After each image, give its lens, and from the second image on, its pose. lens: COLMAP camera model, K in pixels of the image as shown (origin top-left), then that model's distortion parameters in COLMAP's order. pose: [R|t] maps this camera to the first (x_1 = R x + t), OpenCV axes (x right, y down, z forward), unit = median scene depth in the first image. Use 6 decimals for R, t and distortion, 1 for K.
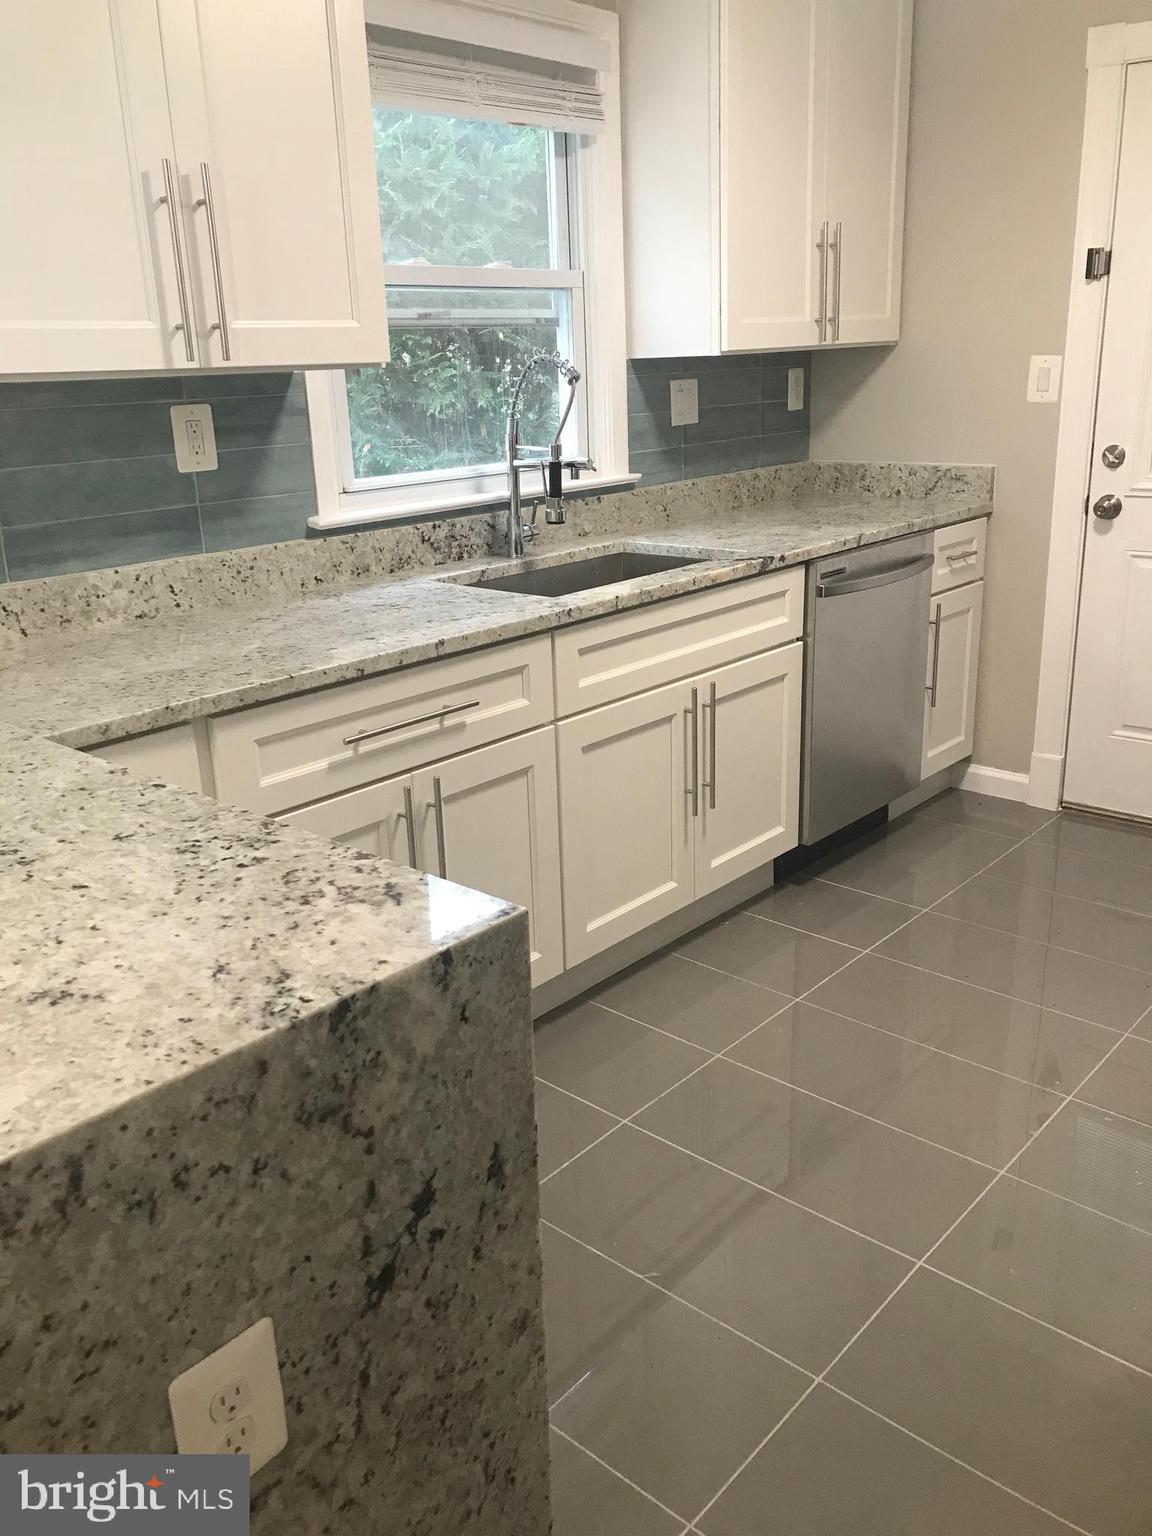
lens RADIAL K [[1268.1, 0, 579.4], [0, 1268.1, 775.2], [0, 0, 1]] dist [0.051091, -0.059465]
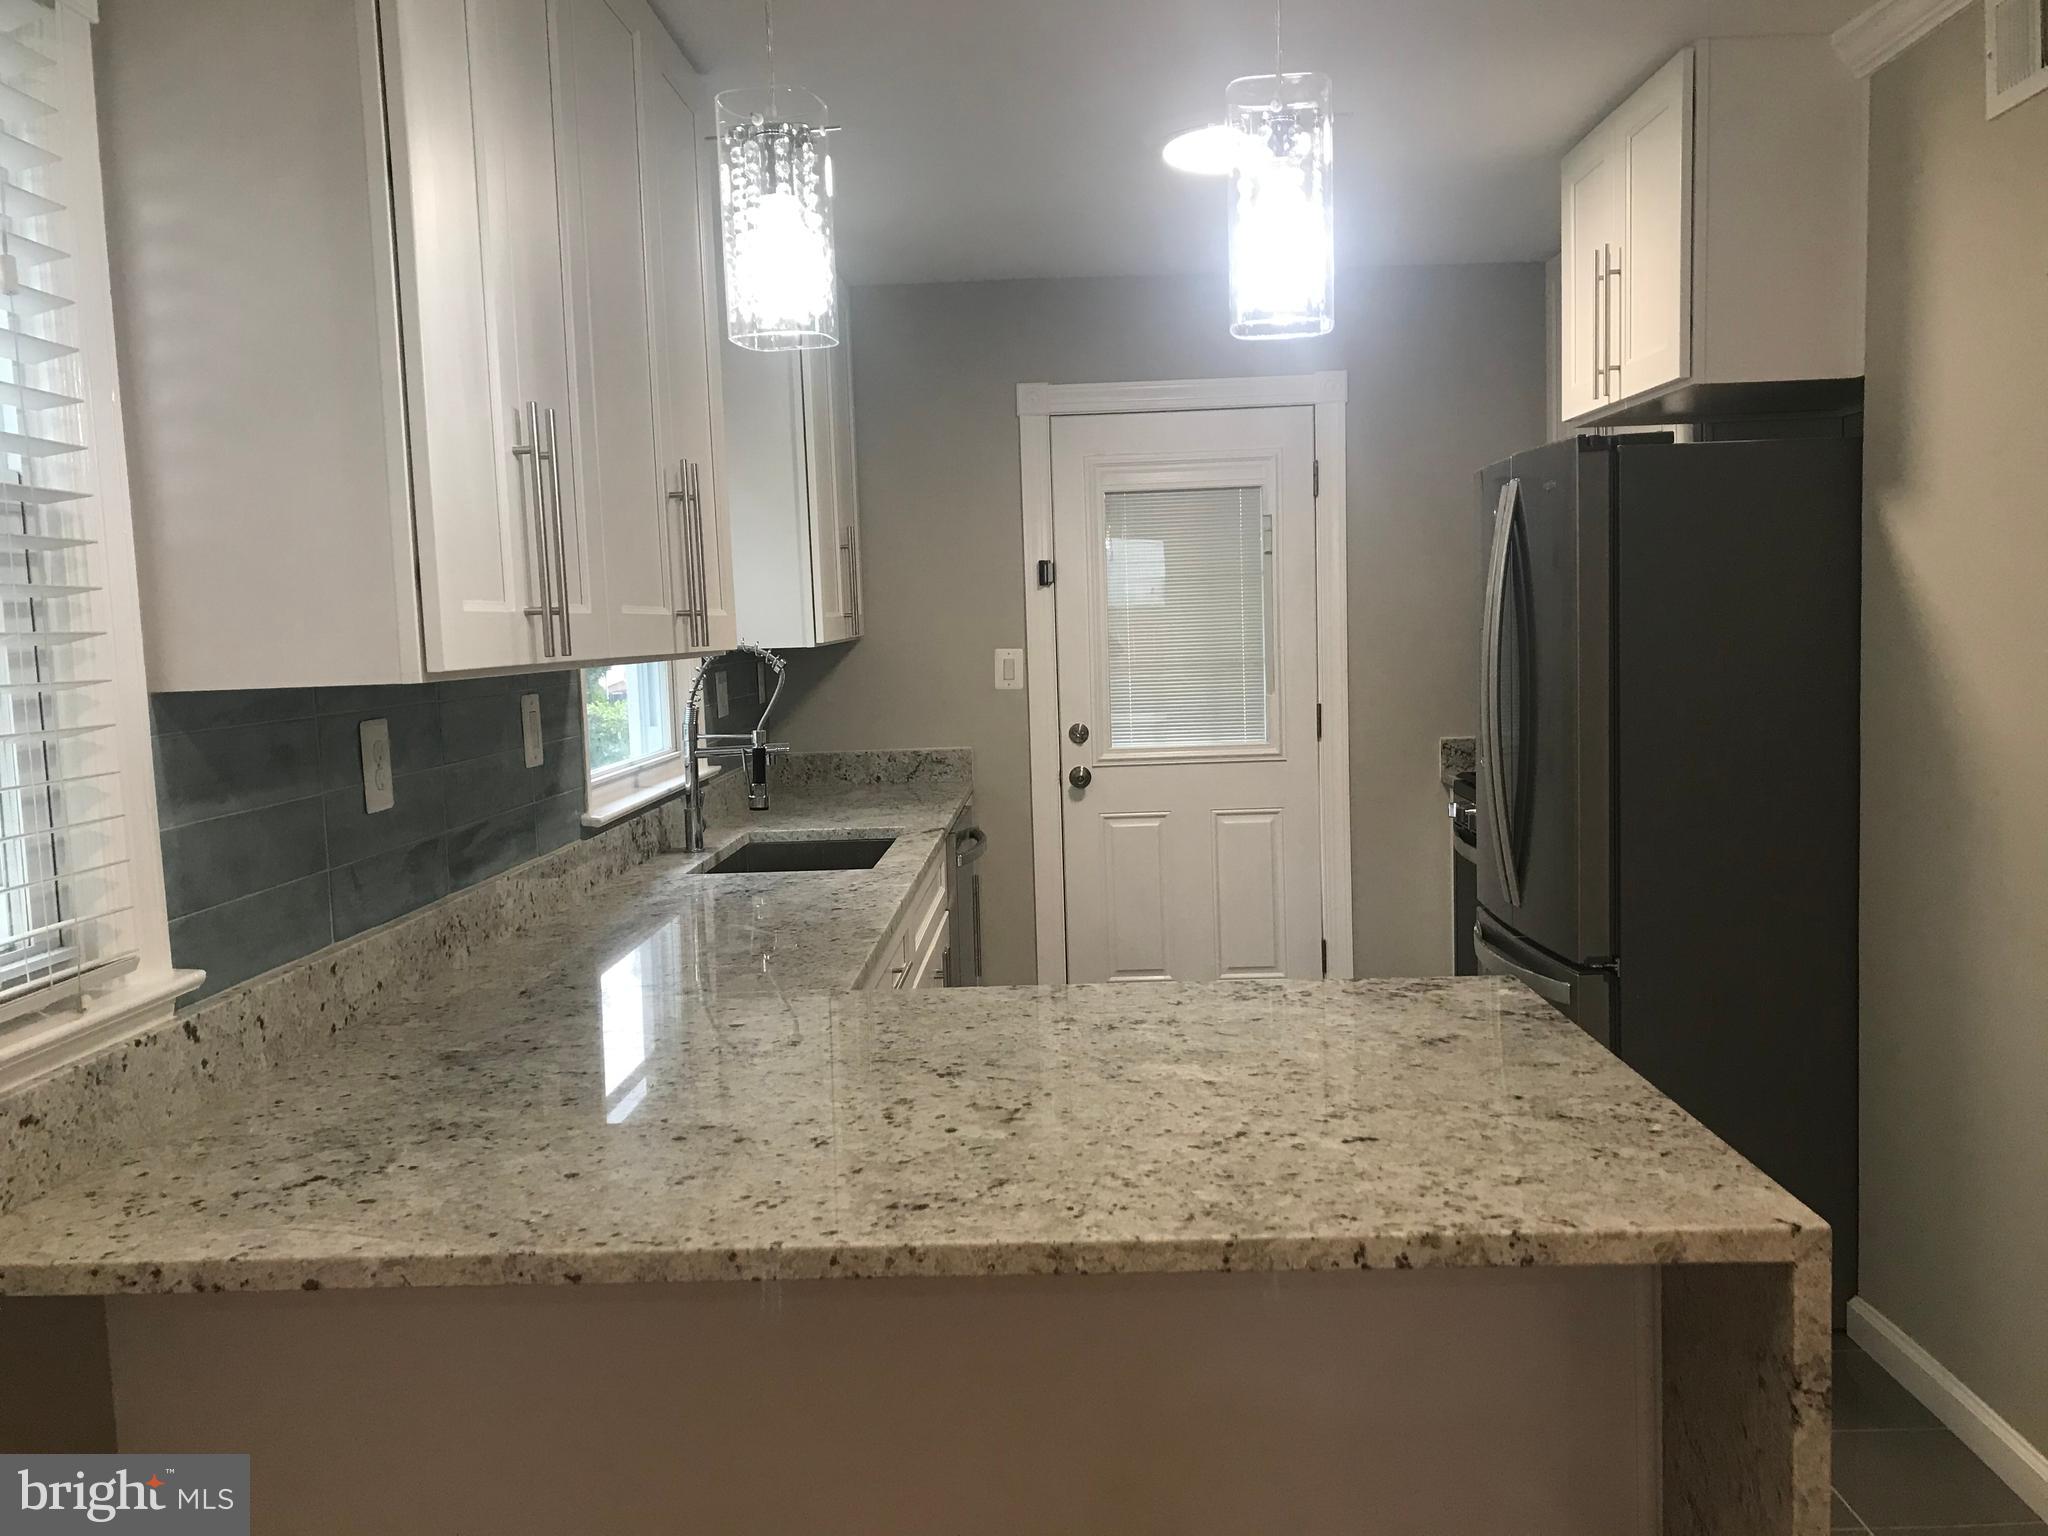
lens RADIAL K [[1690.8, 0, 1028.0], [0, 1690.8, 764.6], [0, 0, 1]] dist [0.051091, -0.059465]
pose [[0.760894, -0.046828, 0.647184, -0.599467], [0.211585, 0.960783, -0.179241, 0.035527], [-0.613410, 0.273318, 0.740962, -0.070808]]
